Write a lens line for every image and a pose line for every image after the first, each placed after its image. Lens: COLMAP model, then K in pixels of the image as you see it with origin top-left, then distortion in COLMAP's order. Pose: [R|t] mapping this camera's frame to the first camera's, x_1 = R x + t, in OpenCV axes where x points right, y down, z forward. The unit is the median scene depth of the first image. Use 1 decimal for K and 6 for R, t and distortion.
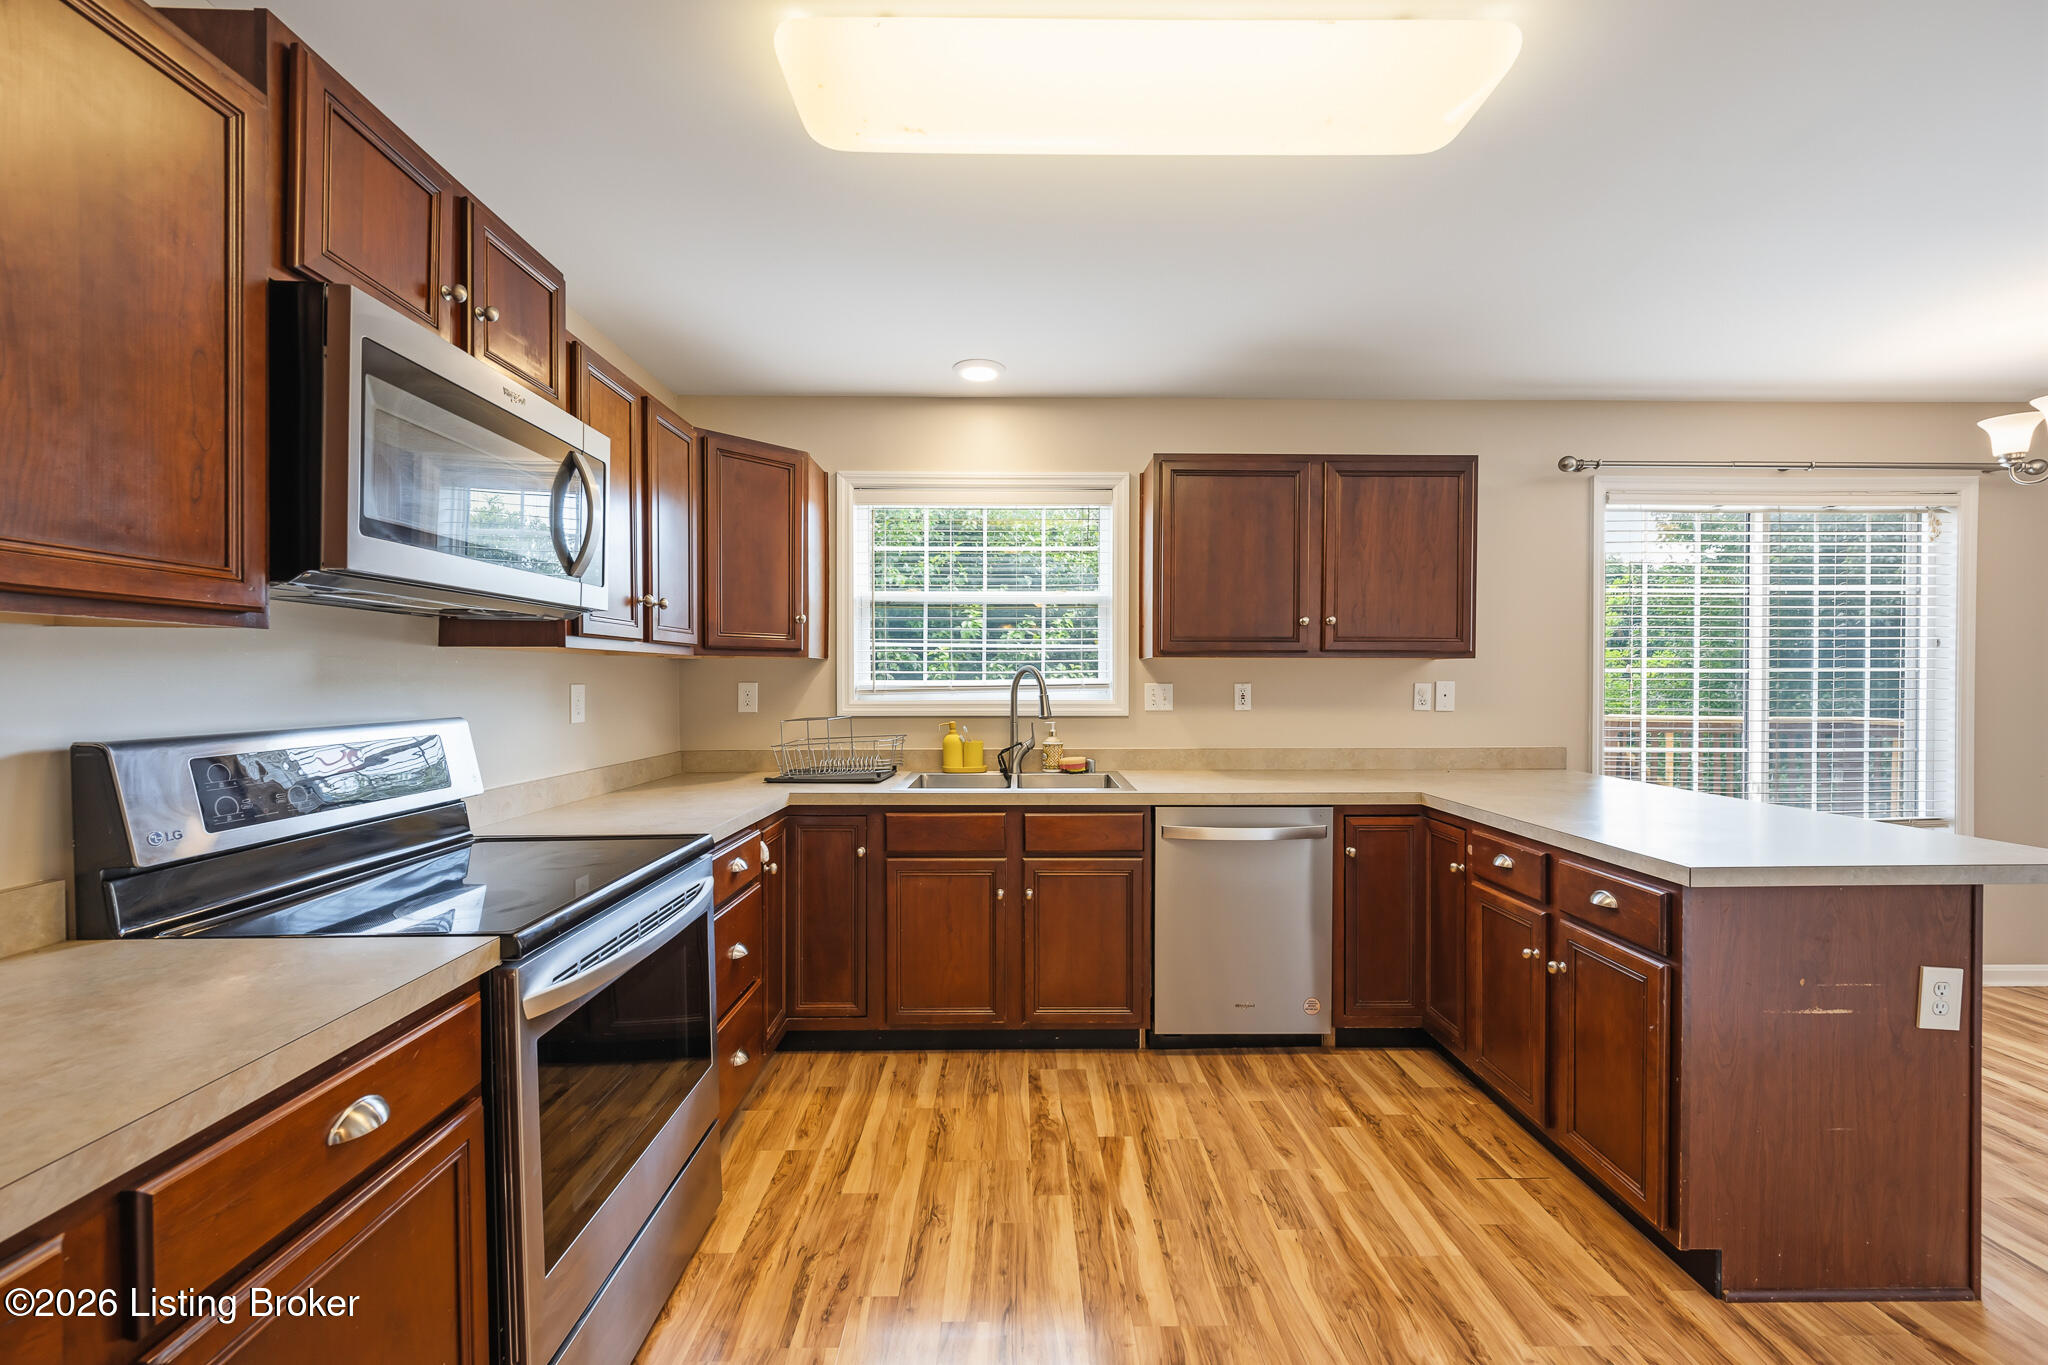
lens RADIAL K [[803.8, 0, 1024.0], [0, 803.8, 682.5], [0, 0, 1]] dist [0.001223, 0.000285]
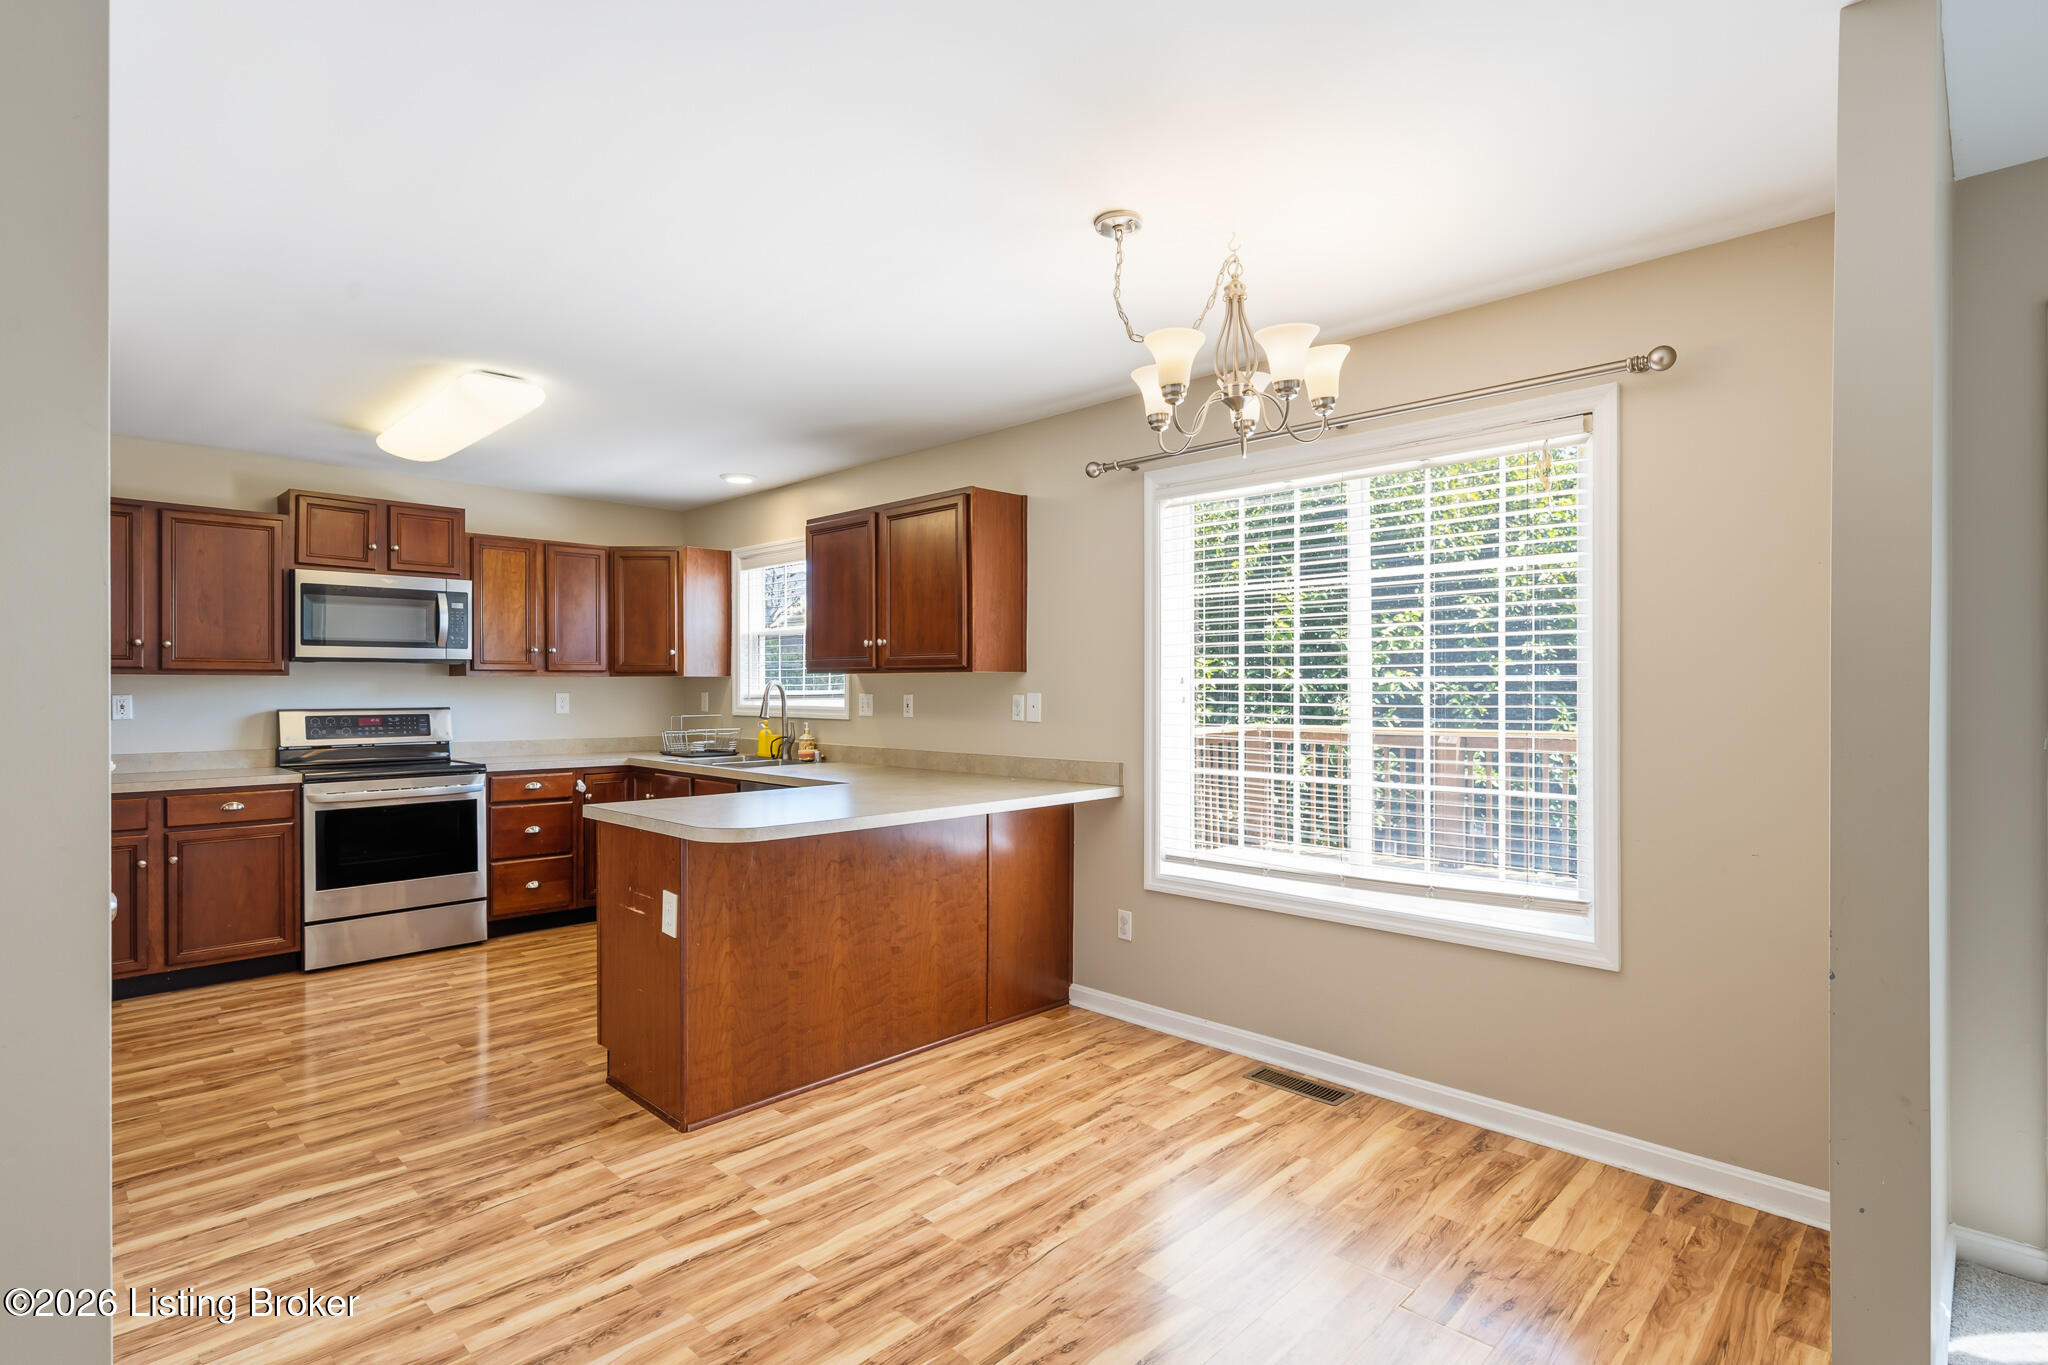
lens RADIAL K [[991.7, 0, 1024.0], [0, 991.7, 682.5], [0, 0, 1]] dist [-0.000596, -0.000034]
pose [[0.705677, -0.004452, -0.708520, 1.517892], [-0.002381, 0.999960, -0.008656, -0.004458], [0.708530, 0.007795, 0.705638, 0.102151]]
